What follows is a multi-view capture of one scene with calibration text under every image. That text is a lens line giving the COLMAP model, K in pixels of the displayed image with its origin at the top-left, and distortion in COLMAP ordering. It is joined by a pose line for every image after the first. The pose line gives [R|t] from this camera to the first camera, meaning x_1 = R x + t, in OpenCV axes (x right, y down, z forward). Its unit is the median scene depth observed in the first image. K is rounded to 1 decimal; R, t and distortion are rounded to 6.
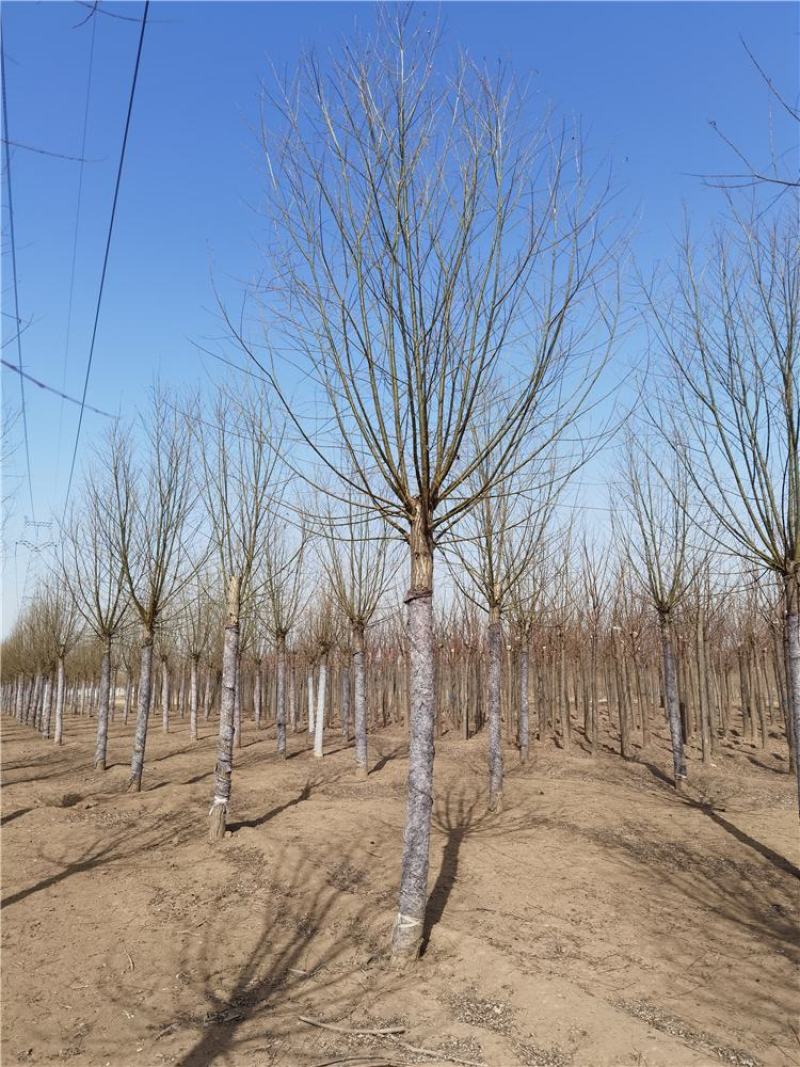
lens RADIAL K [[729.2, 0, 400.0], [0, 729.2, 533.5], [0, 0, 1]] dist [0.018222, 0.000138]
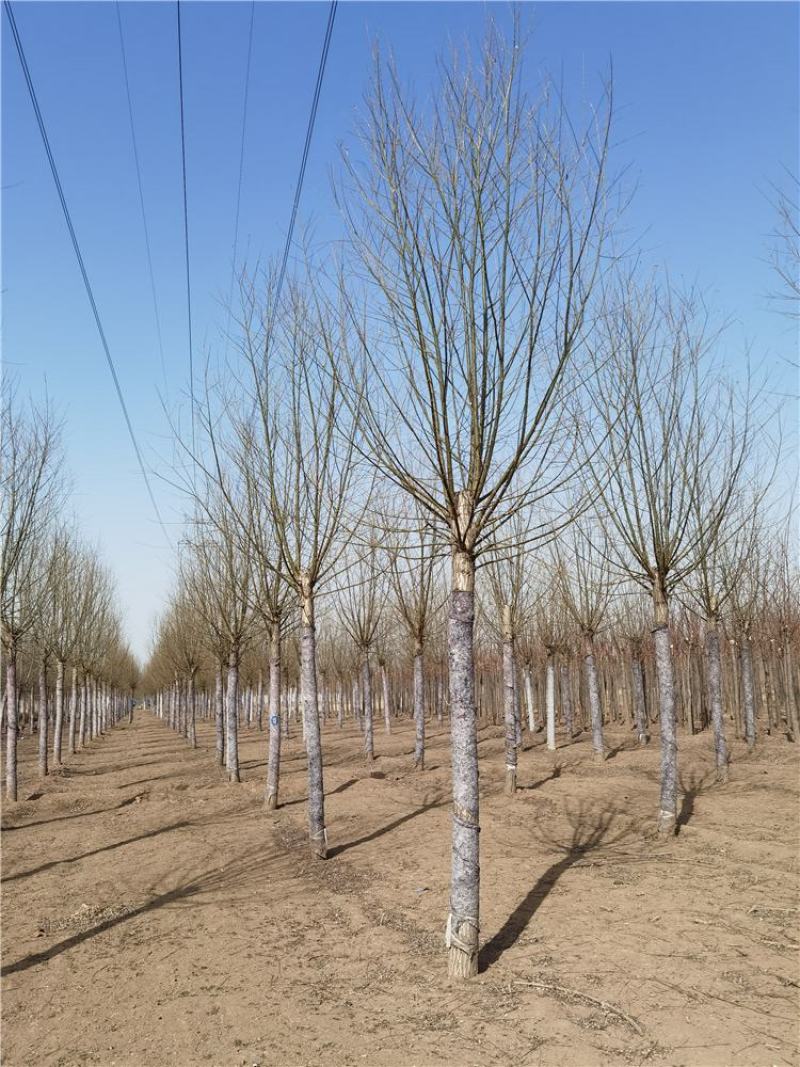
lens RADIAL K [[864.4, 0, 400.0], [0, 864.4, 533.5], [0, 0, 1]] dist [-0.041586, 0.171680]
pose [[0.973952, -0.061229, -0.218330, -0.040647], [0.067592, 0.997475, 0.021792, -0.078234], [0.216444, -0.035982, 0.975632, -0.384346]]
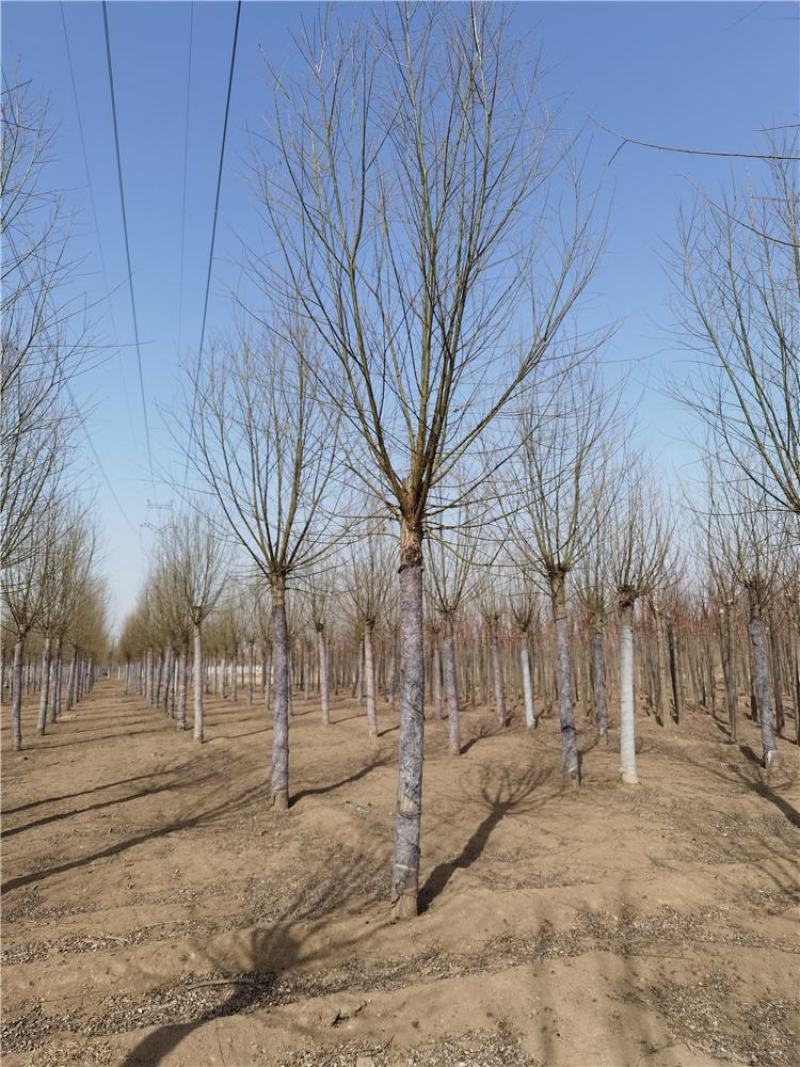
lens RADIAL K [[729.2, 0, 400.0], [0, 729.2, 533.5], [0, 0, 1]] dist [0.018222, 0.000138]
pose [[0.989362, -0.029862, -0.142380, -0.261630], [0.034288, 0.998999, 0.028736, 0.109715], [0.141379, -0.033313, 0.989395, 0.519289]]
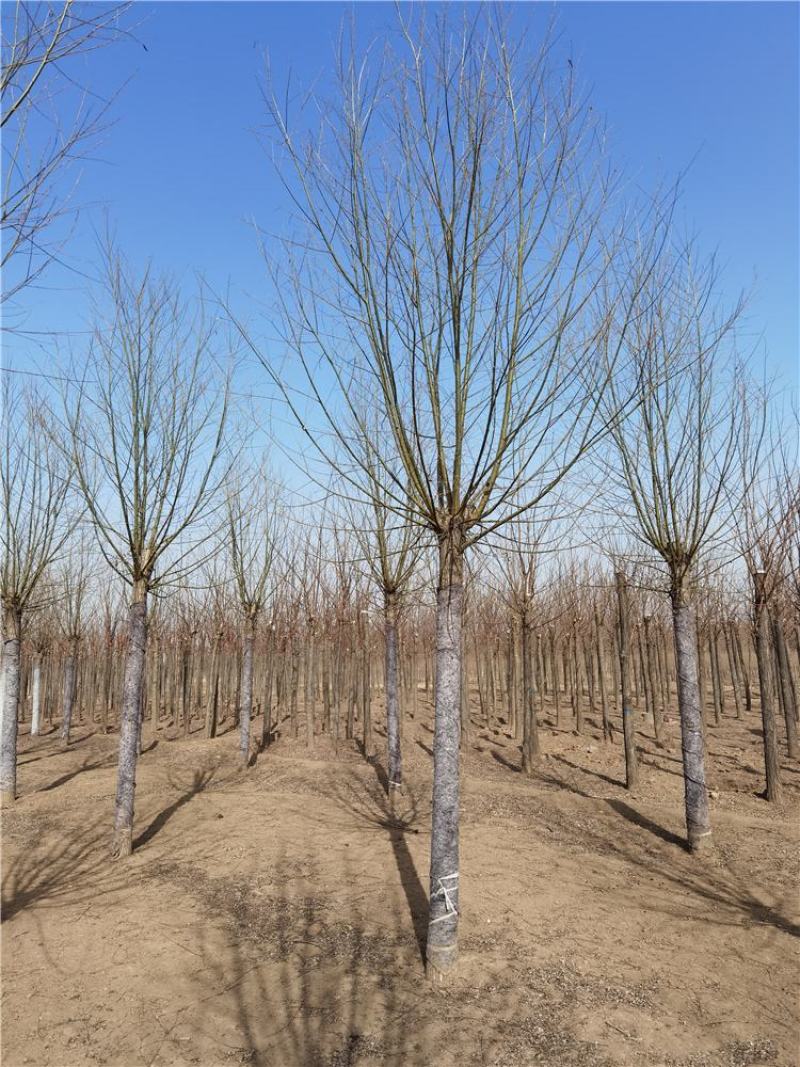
lens RADIAL K [[729.2, 0, 400.0], [0, 729.2, 533.5], [0, 0, 1]] dist [0.018222, 0.000138]
pose [[0.971933, 0.033881, 0.232804, 0.162180], [-0.038338, 0.999157, 0.014646, 0.023899], [-0.232111, -0.023160, 0.972413, 0.158748]]
